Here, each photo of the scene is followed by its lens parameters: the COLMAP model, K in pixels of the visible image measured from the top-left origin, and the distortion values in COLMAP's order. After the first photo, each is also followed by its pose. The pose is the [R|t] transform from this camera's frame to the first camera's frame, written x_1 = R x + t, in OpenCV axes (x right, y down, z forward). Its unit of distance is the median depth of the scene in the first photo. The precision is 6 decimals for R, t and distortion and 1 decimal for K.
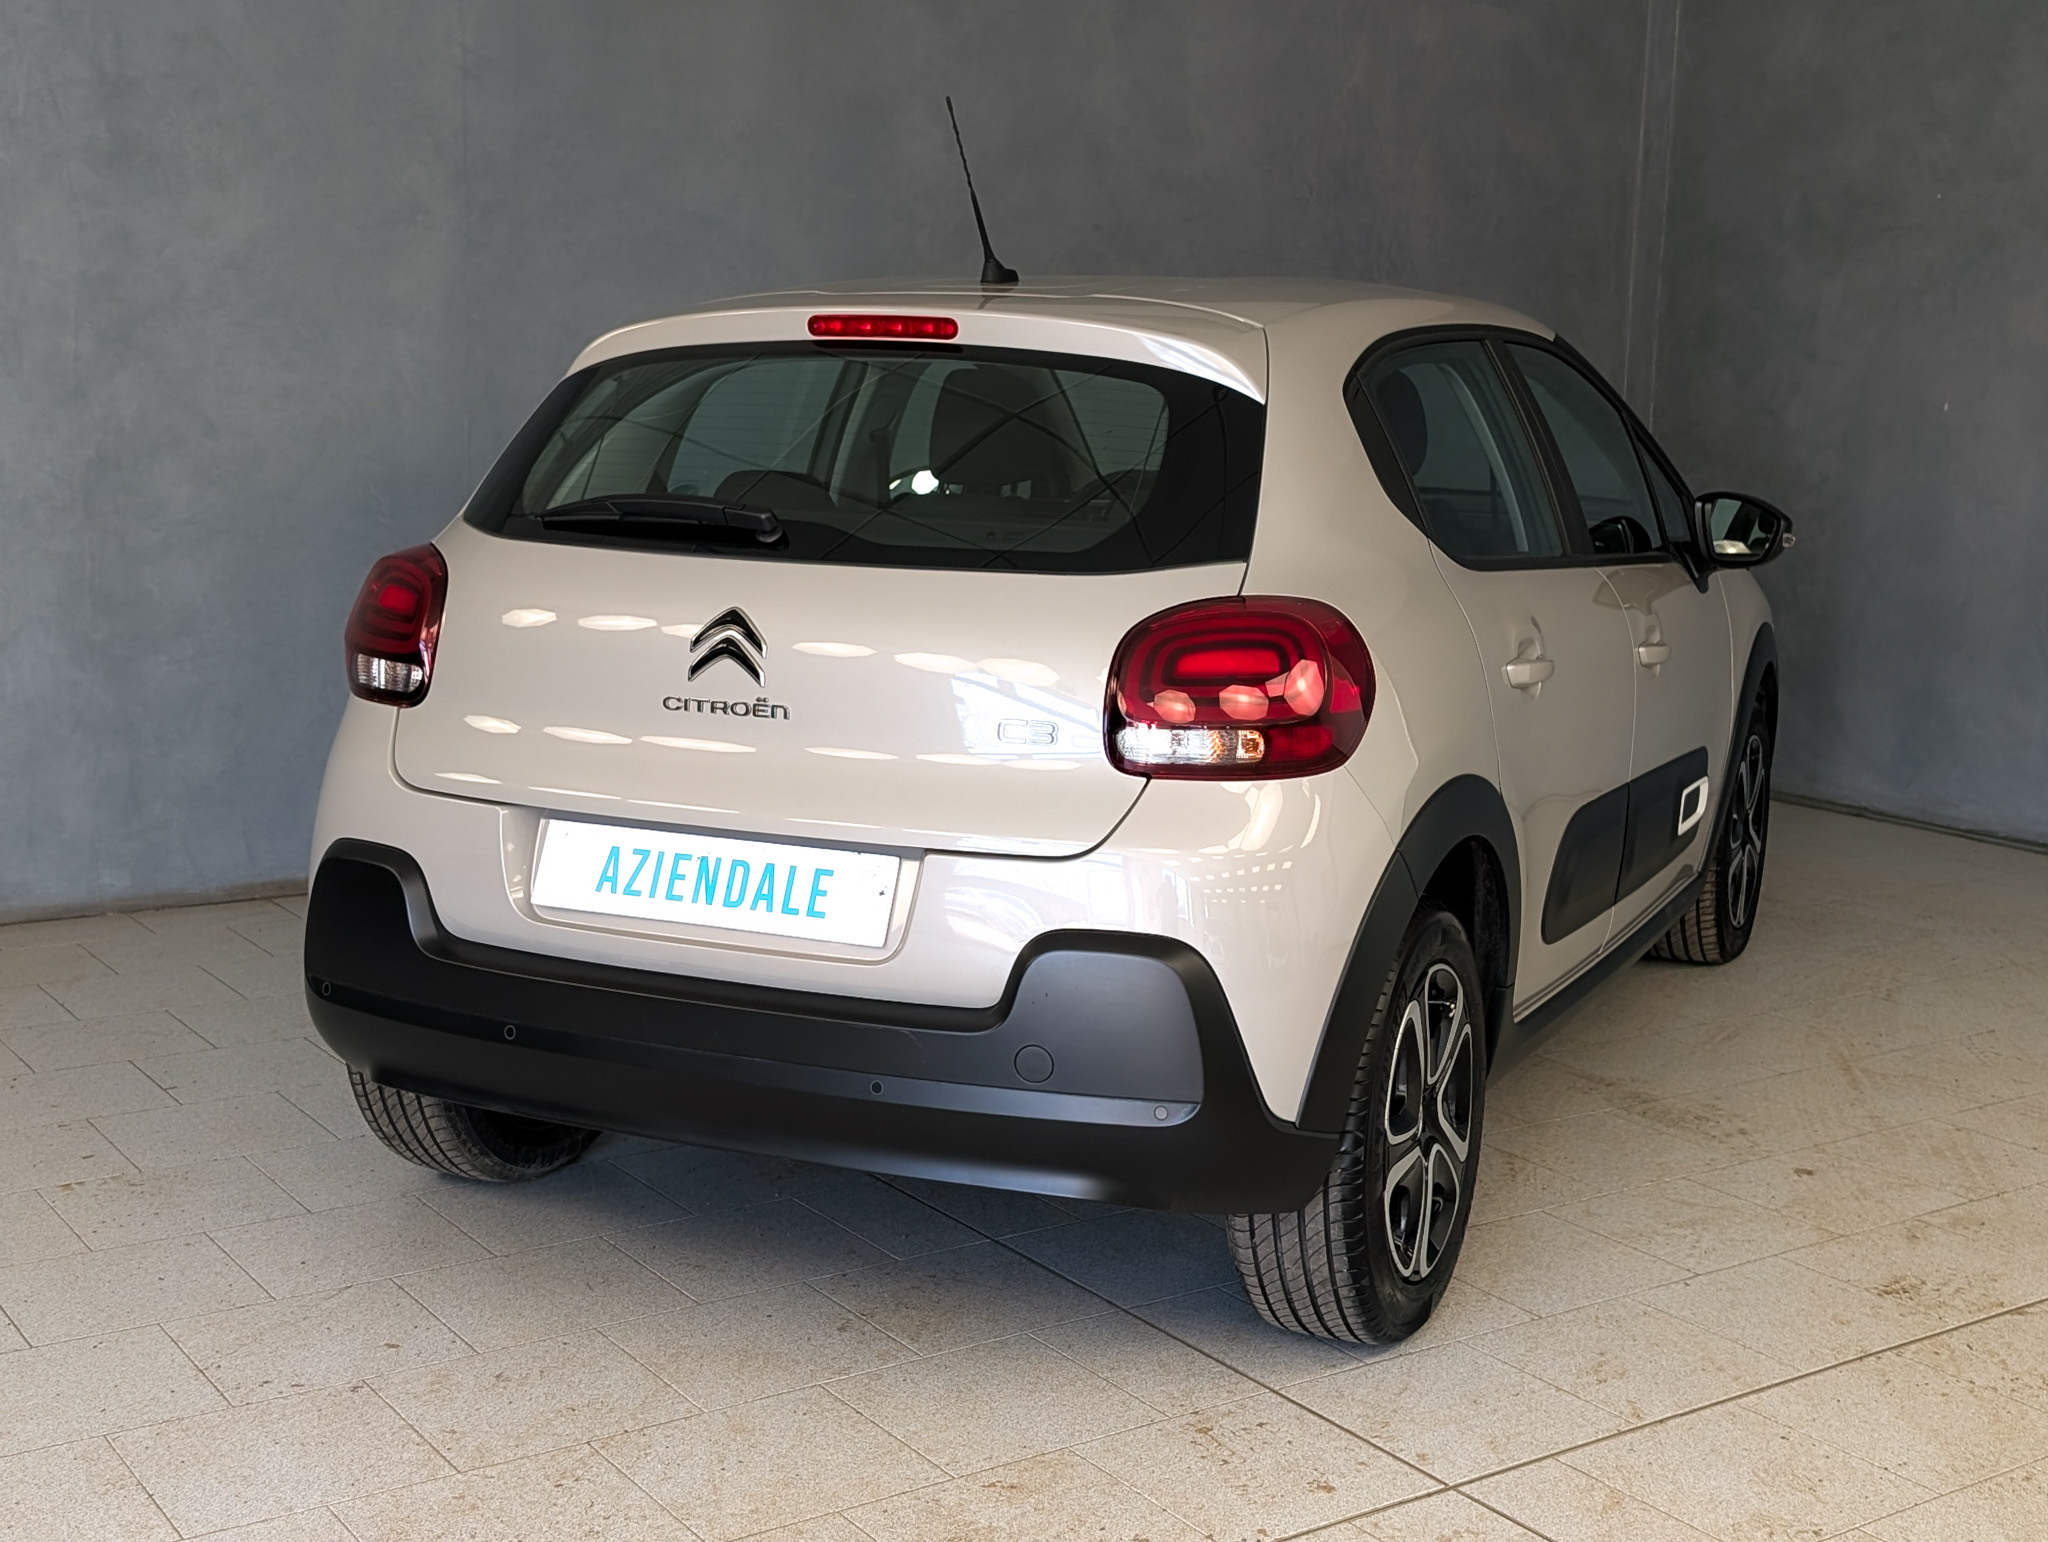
lens RADIAL K [[1436.4, 0, 1285.6], [0, 1436.4, 789.3], [0, 0, 1]] dist [0.011169, -0.004538]
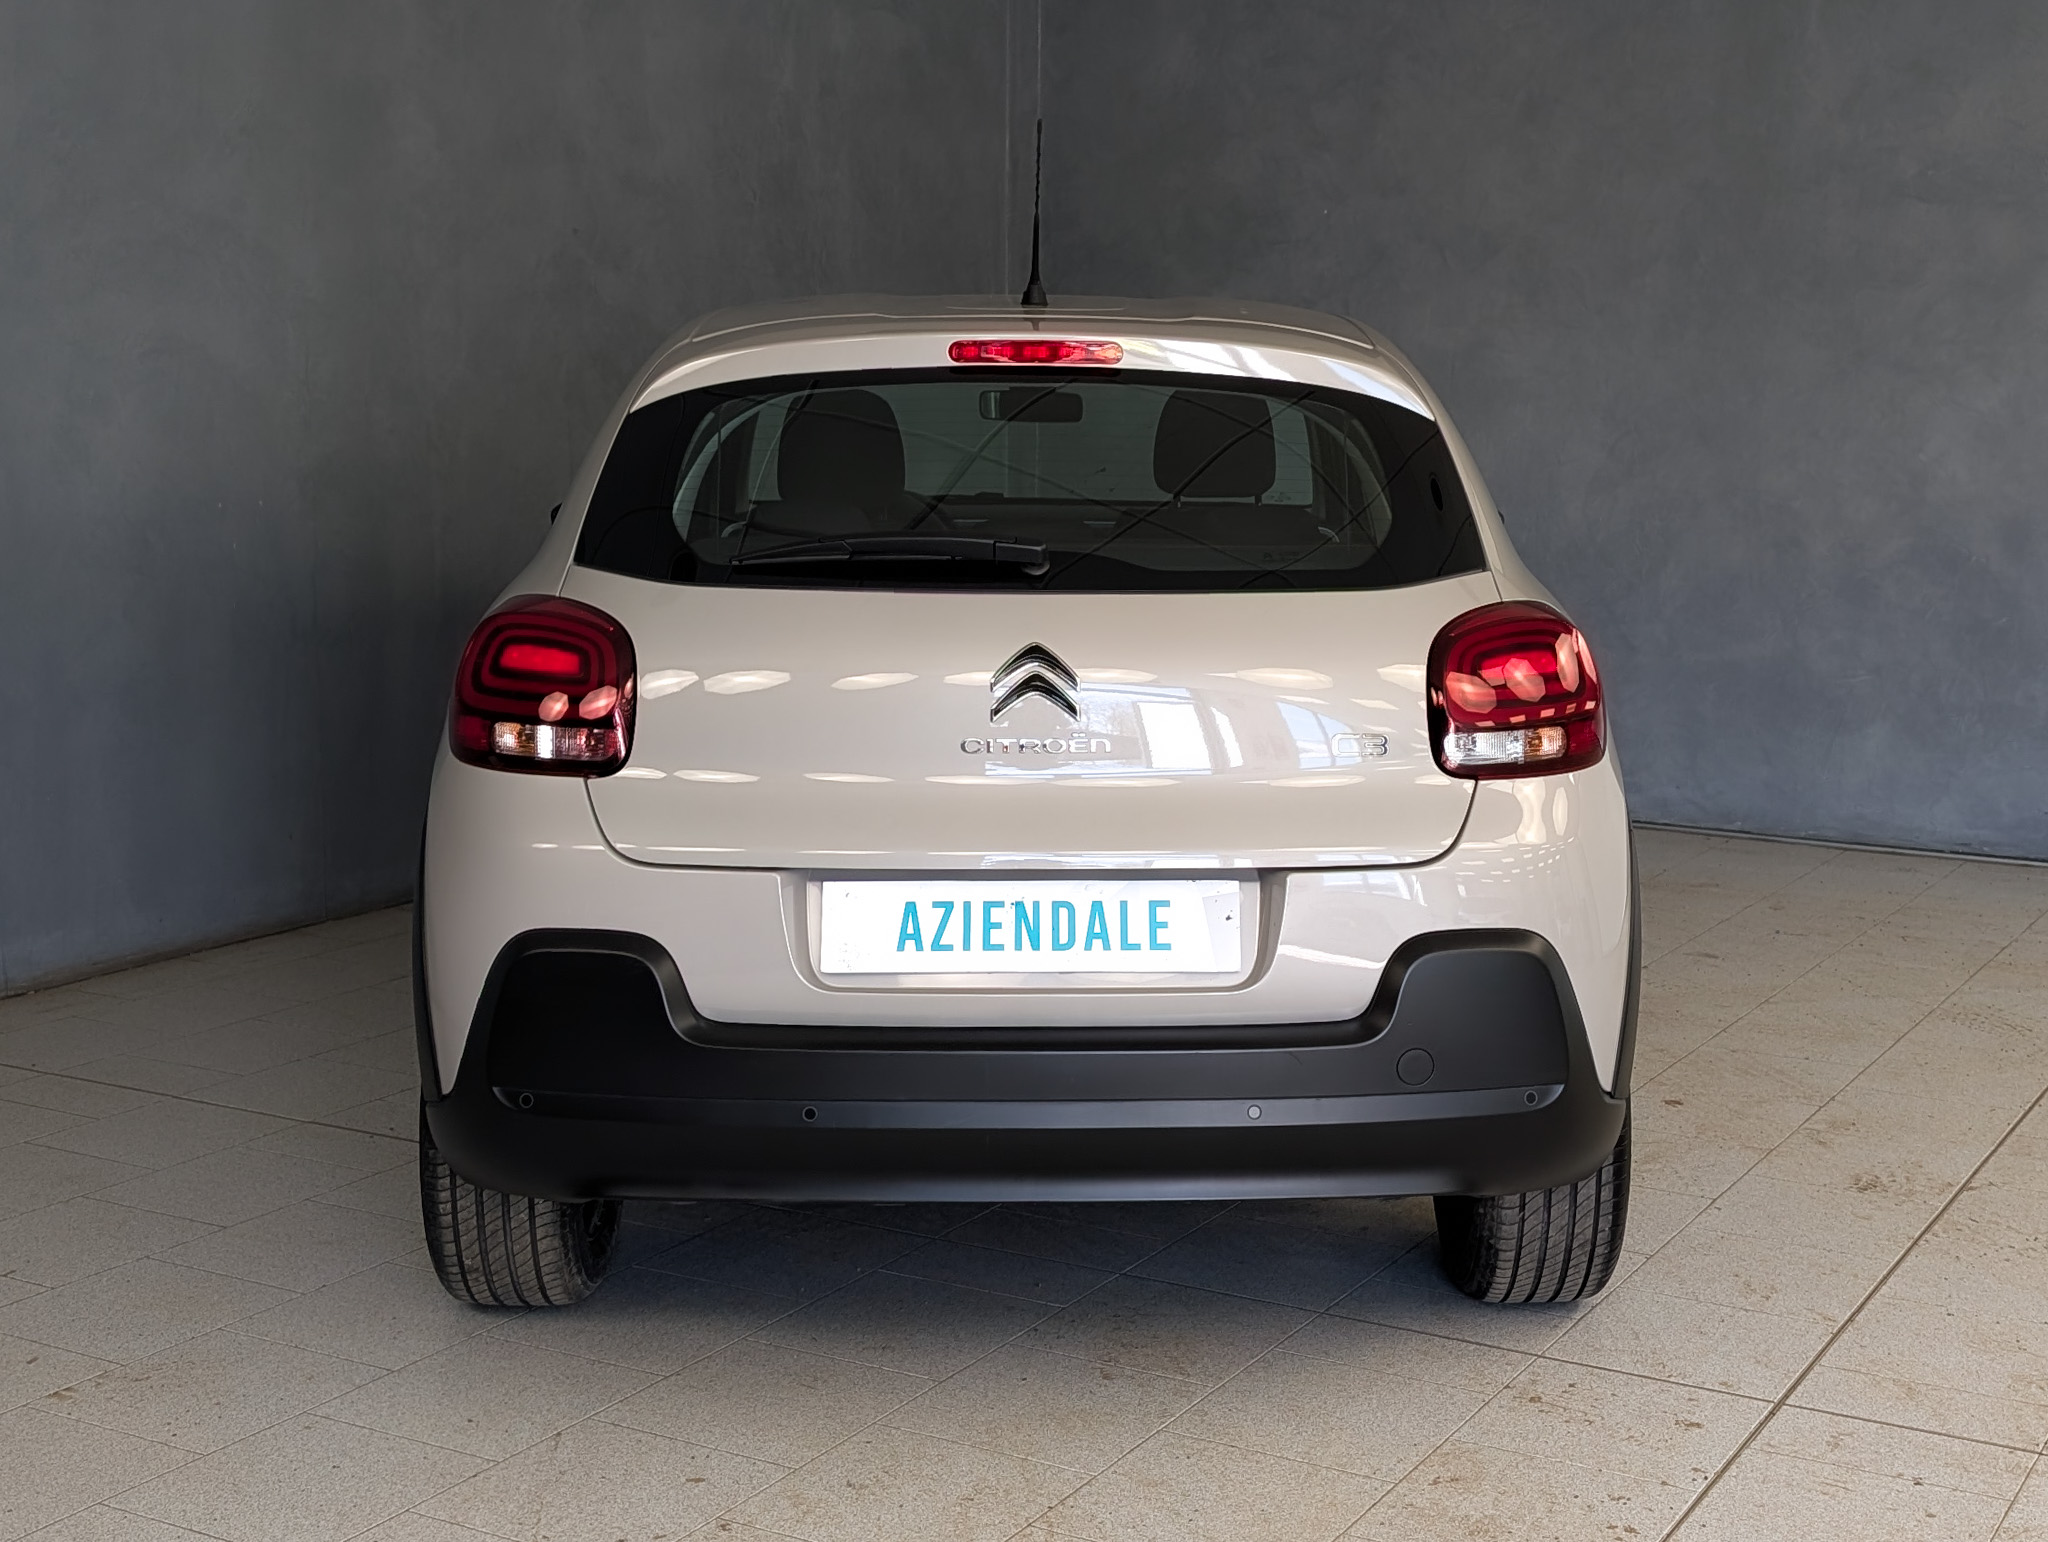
lens RADIAL K [[1470.8, 0, 1075.8], [0, 1470.8, 769.2], [0, 0, 1]] dist [0.009579, -0.005715]
pose [[0.963448, -0.081125, 0.255316, -0.599816], [0.087081, 0.996128, -0.012092, -0.025937], [-0.253346, 0.033883, 0.966782, 0.033857]]
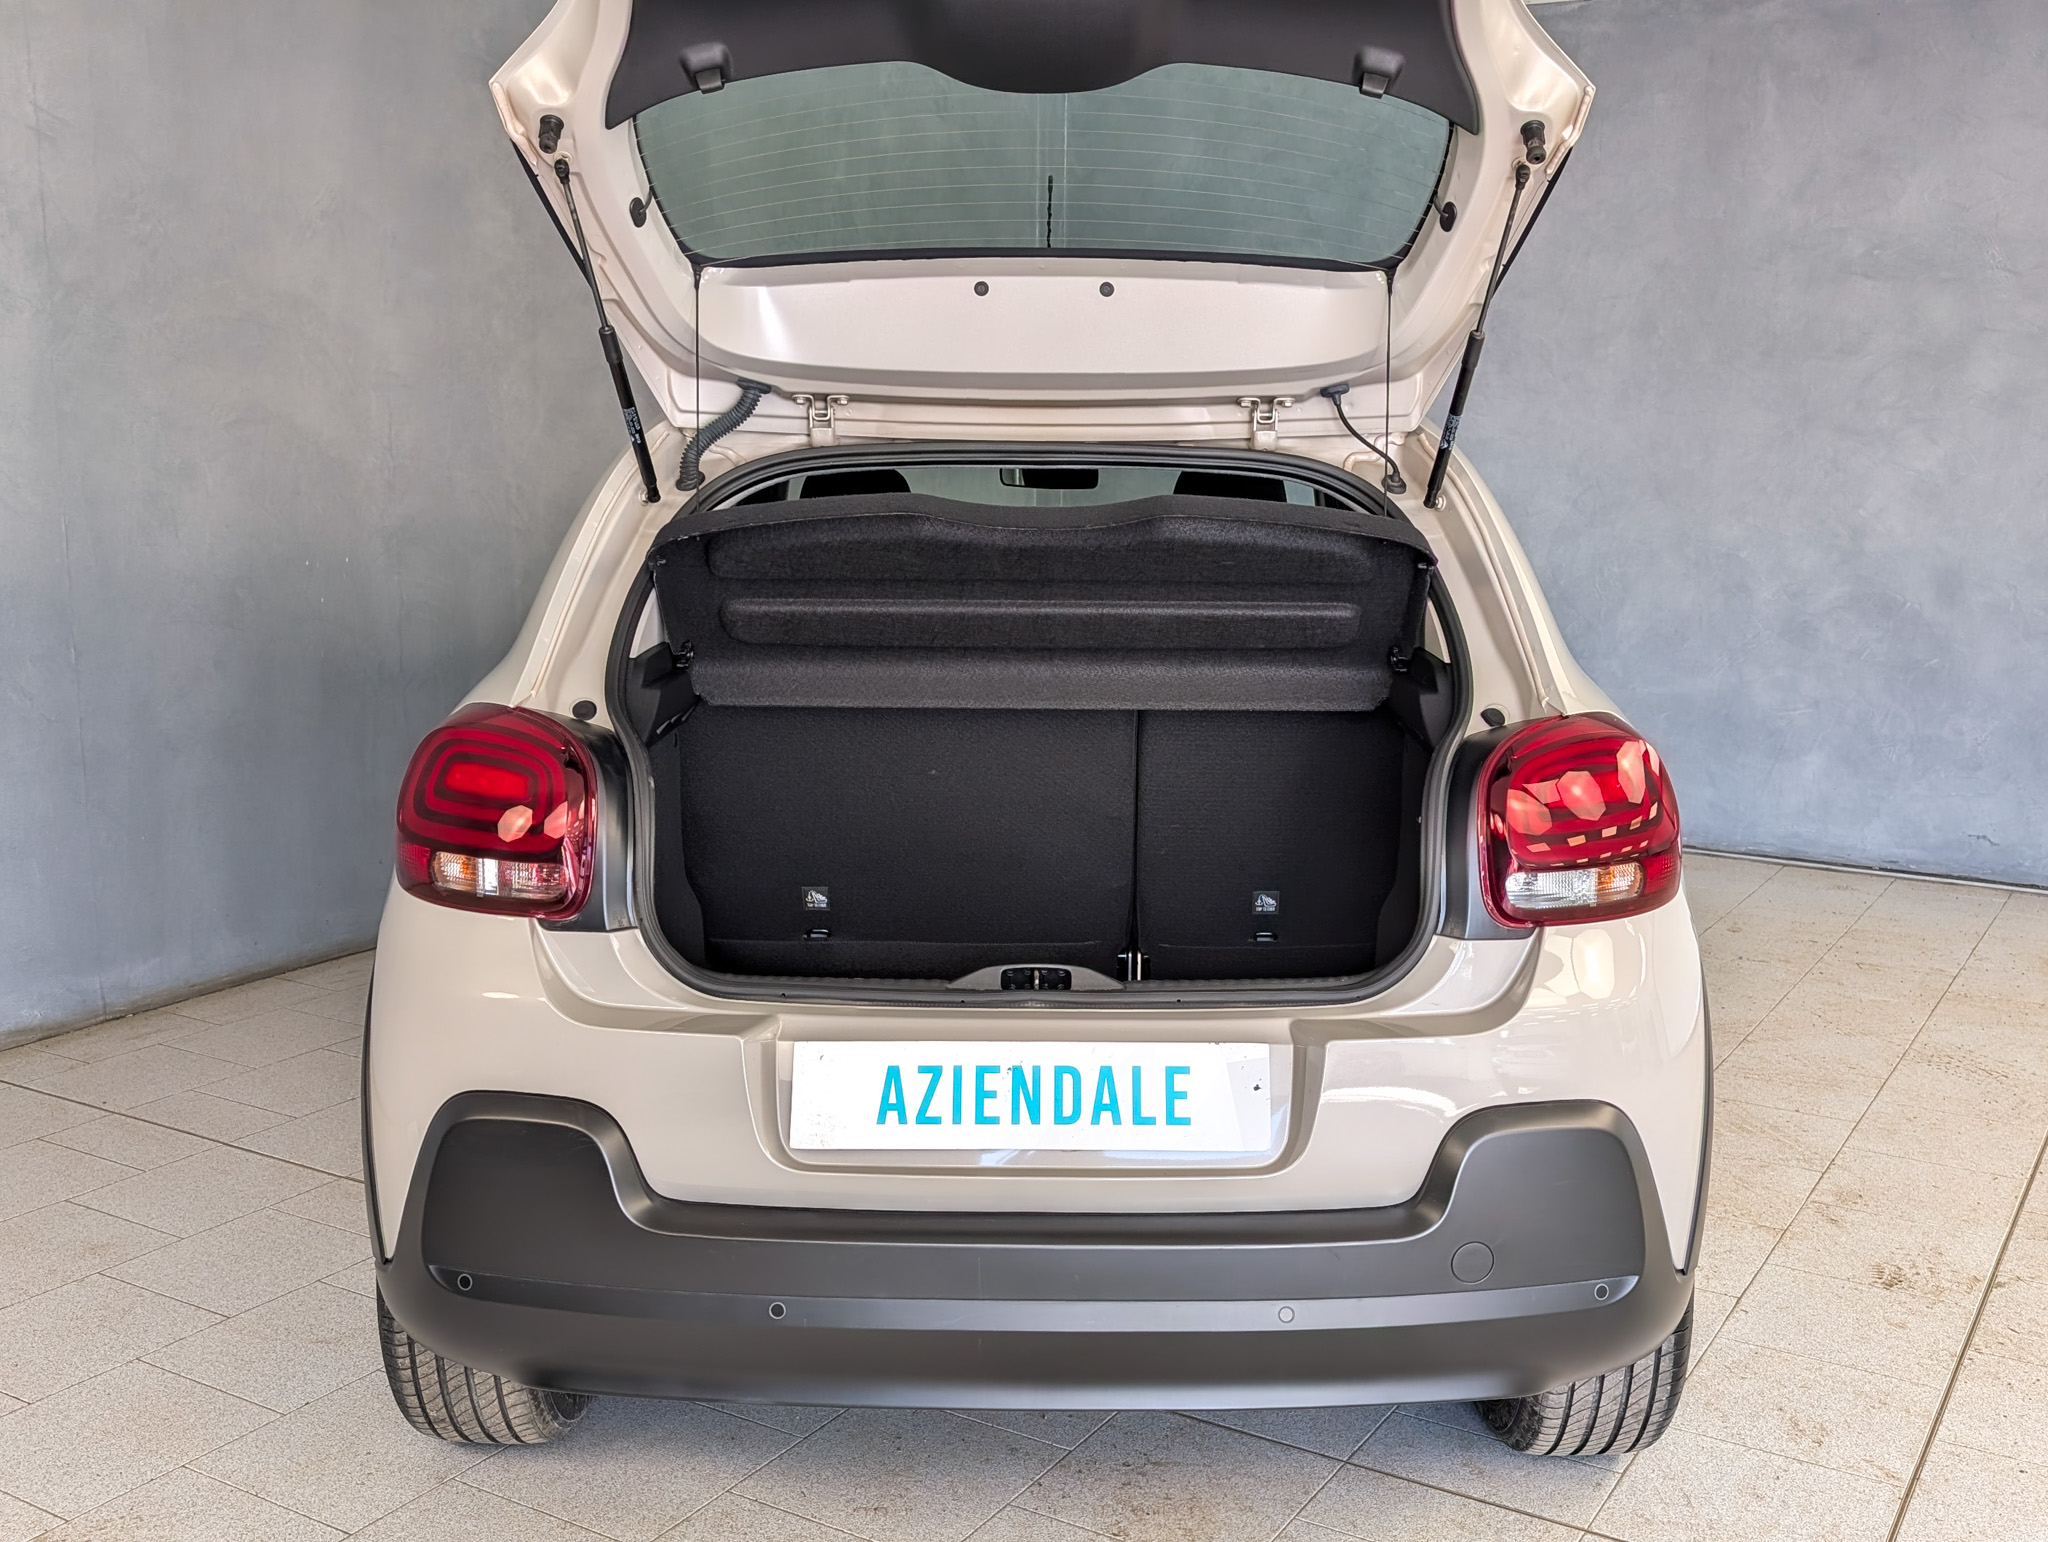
lens RADIAL K [[1280.1, 0, 1074.3], [0, 1280.1, 808.0], [0, 0, 1]] dist [-0.016745, 0.016234]
pose [[0.967621, -0.083895, 0.238056, -0.526699], [0.084031, 0.996417, 0.009594, -0.106743], [-0.238008, 0.010720, 0.971204, 0.256867]]
